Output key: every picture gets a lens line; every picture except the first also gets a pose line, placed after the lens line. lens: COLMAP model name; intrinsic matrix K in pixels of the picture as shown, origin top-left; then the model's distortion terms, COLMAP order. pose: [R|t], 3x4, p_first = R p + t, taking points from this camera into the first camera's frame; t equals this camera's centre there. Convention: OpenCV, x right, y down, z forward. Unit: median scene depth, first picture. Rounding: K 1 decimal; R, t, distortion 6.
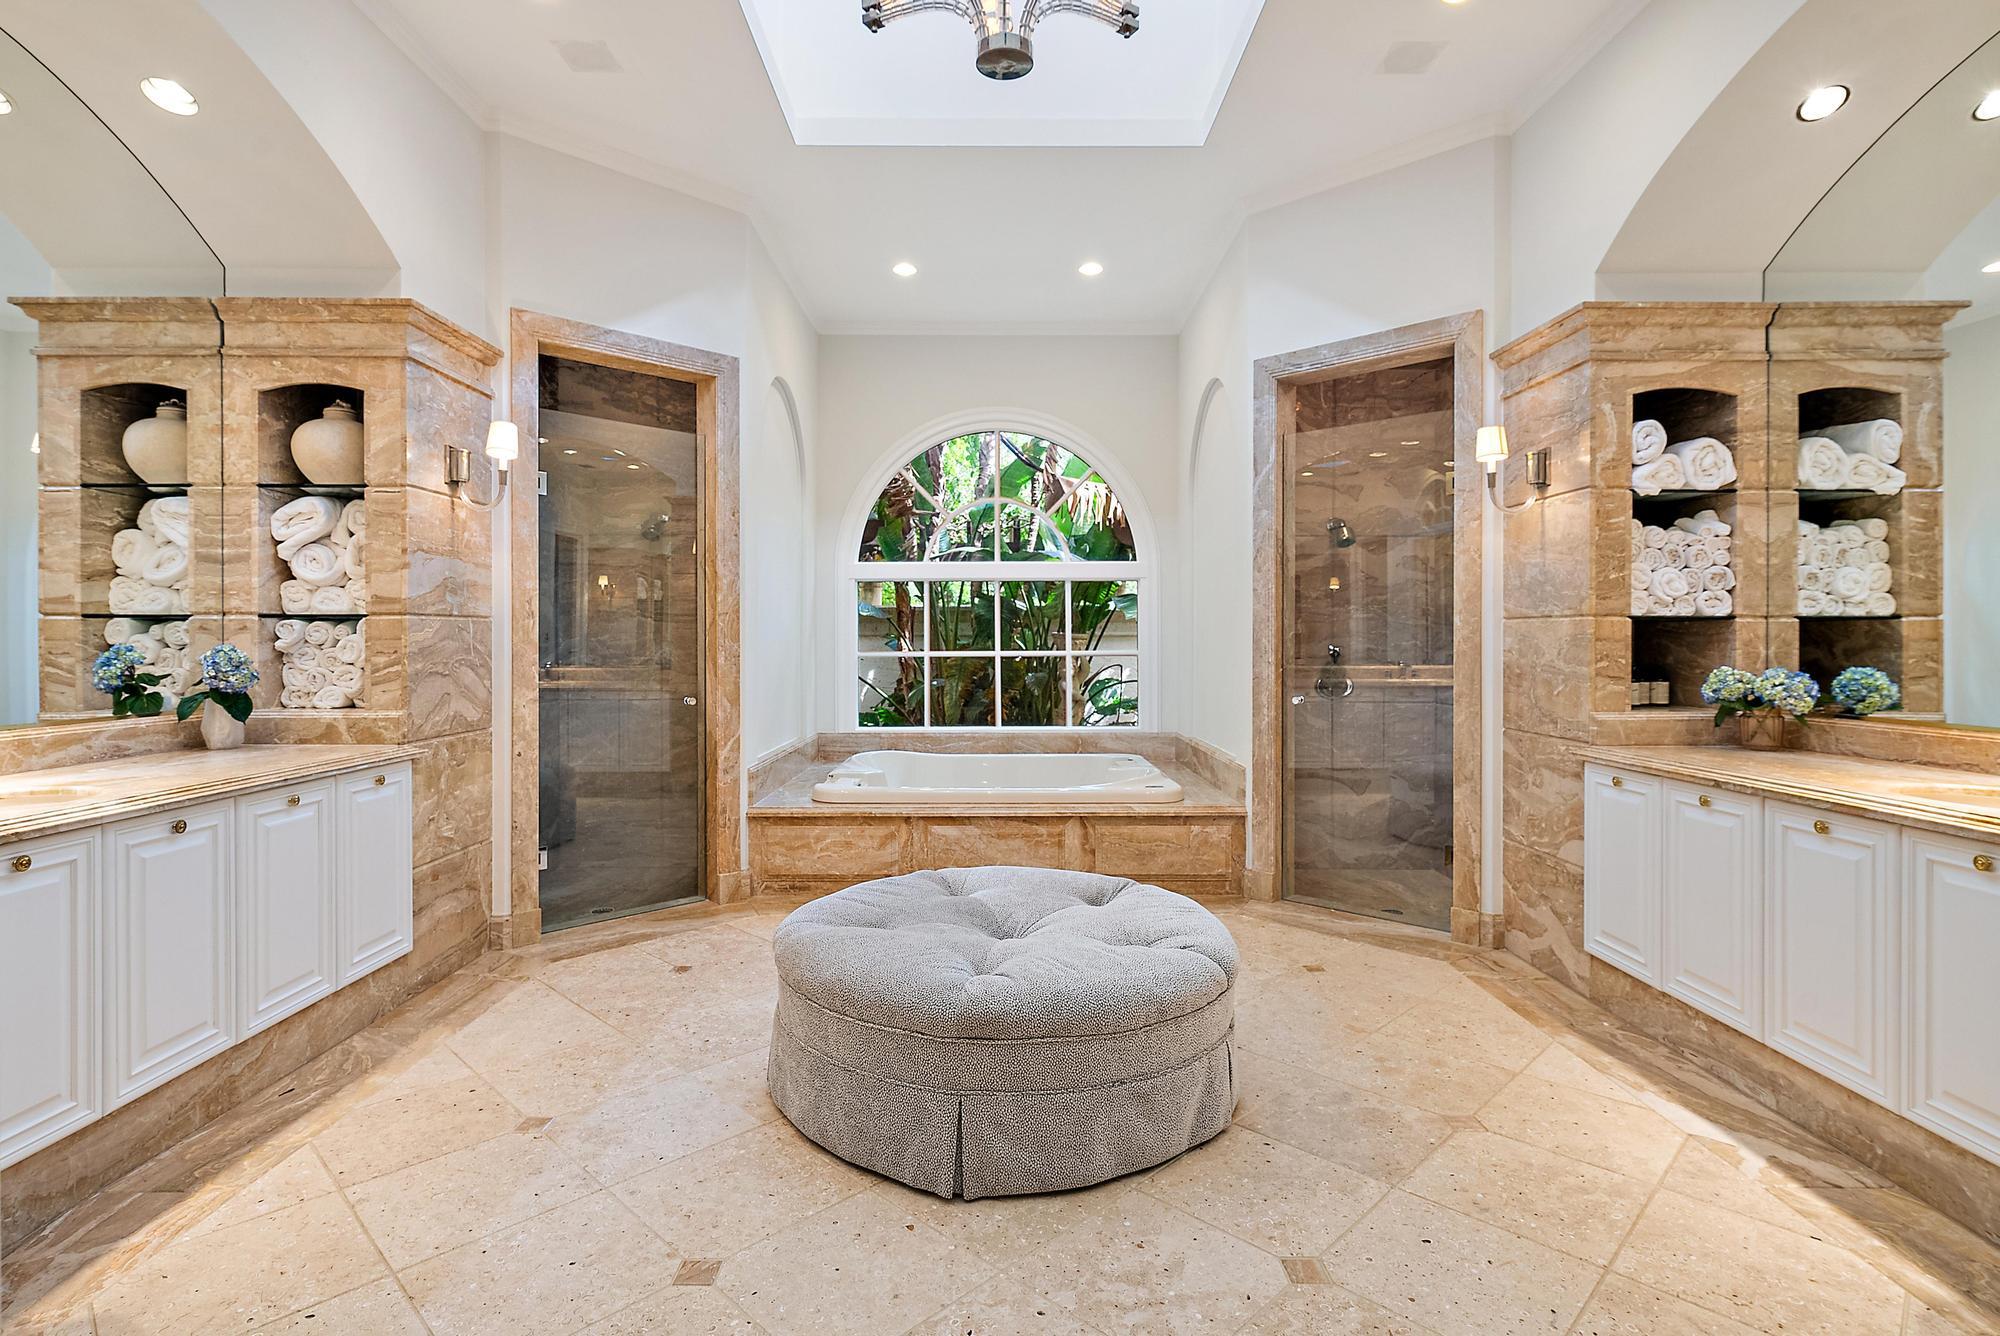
lens RADIAL K [[1001.8, 0, 1000.3], [0, 1001.8, 648.7], [0, 0, 1]] dist [0.013346, -0.002039]
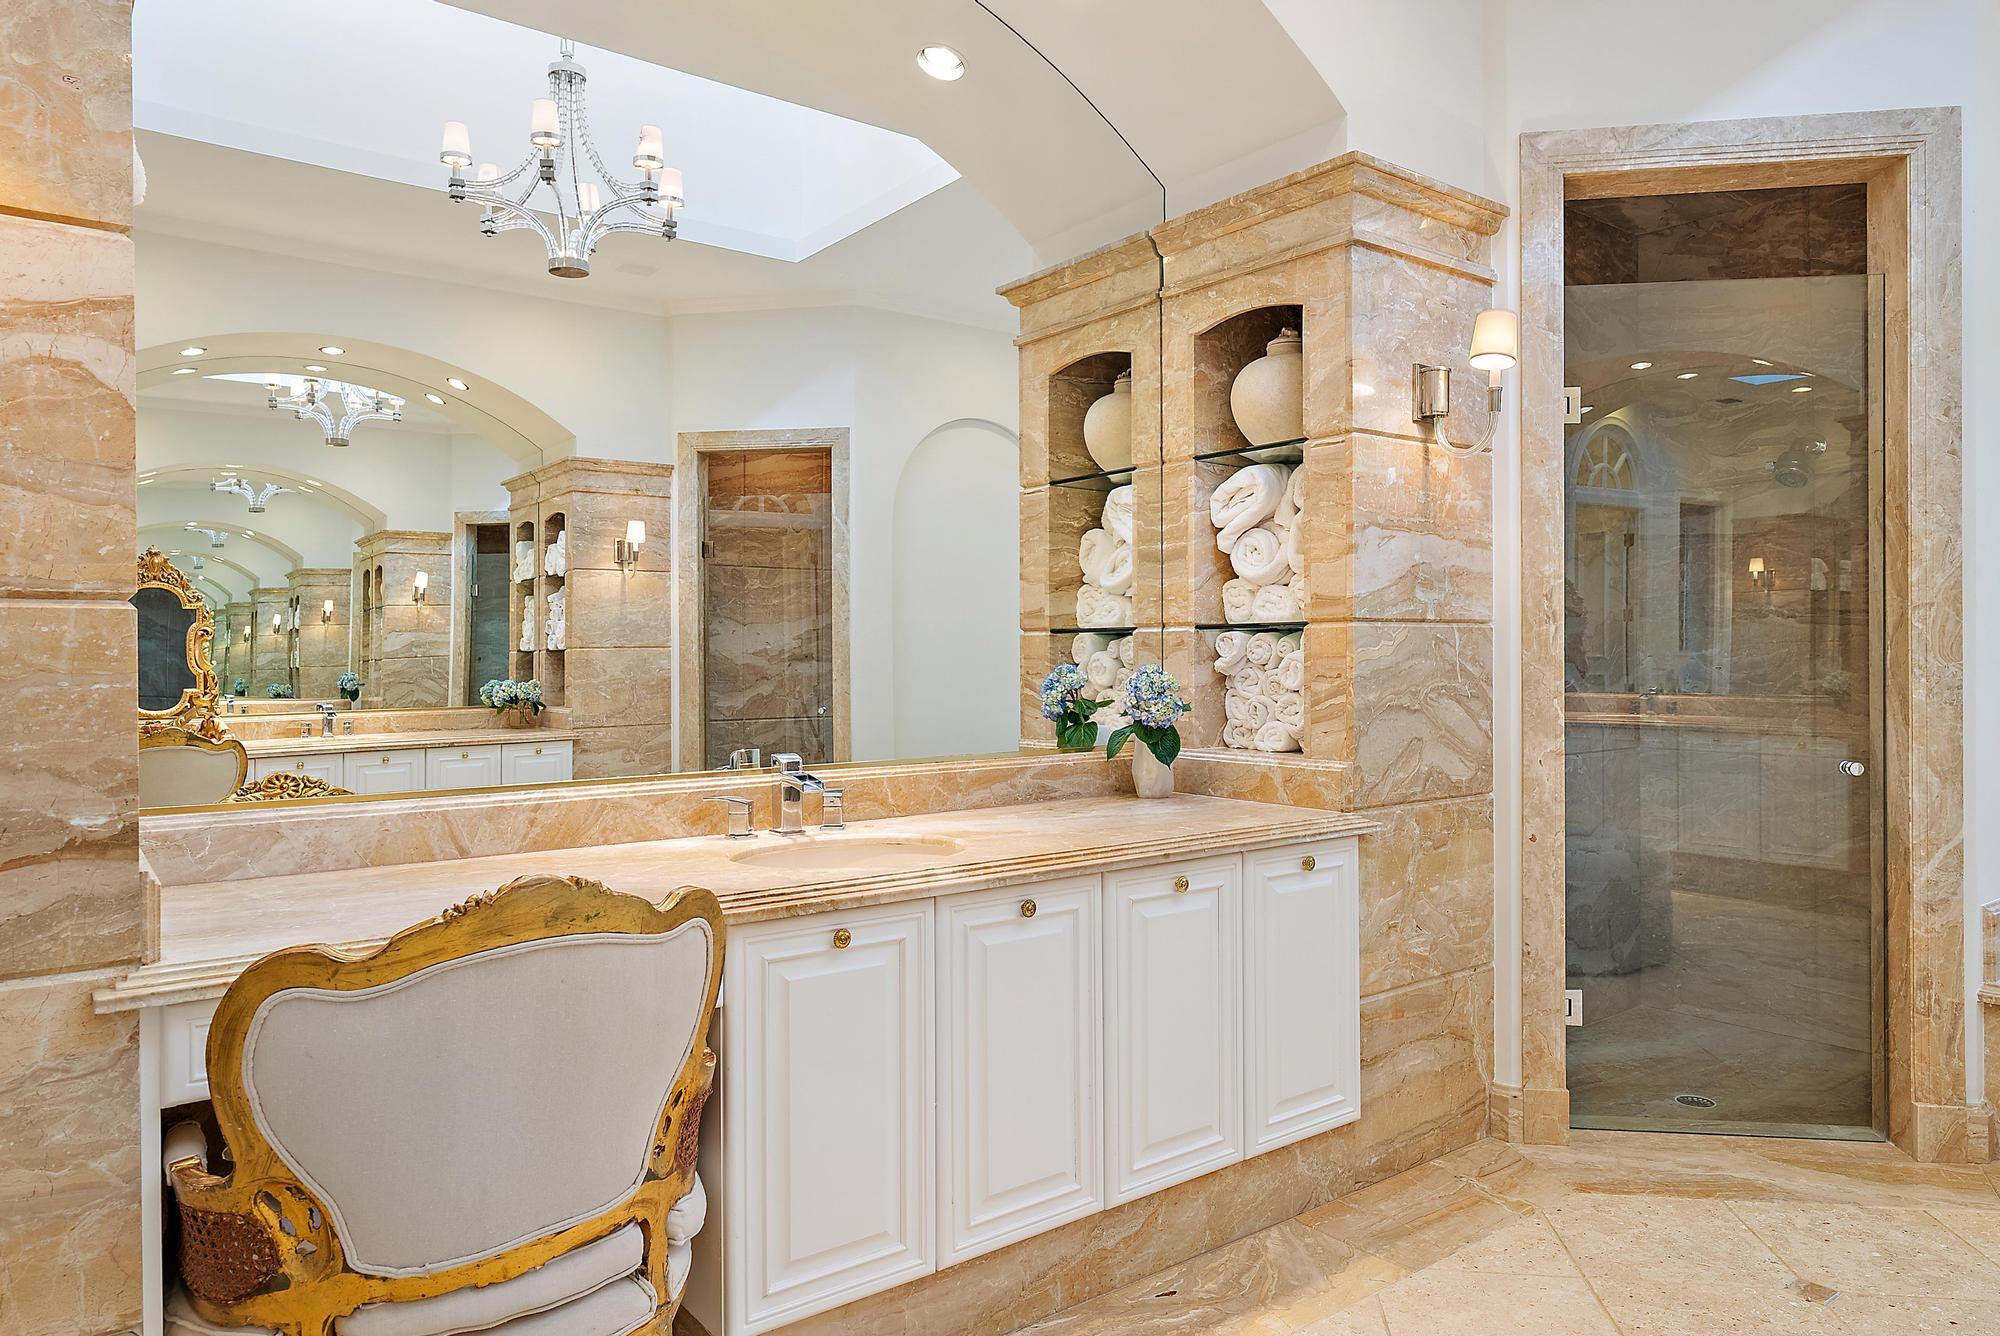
lens RADIAL K [[1276.0, 0, 1003.8], [0, 1276.0, 656.3], [0, 0, 1]] dist [0.005598, -0.001943]
pose [[0.601865, -0.001924, -0.798595, -0.043243], [-0.002832, 0.999986, -0.004544, -0.005286], [0.798593, 0.004997, 0.601851, 0.287910]]
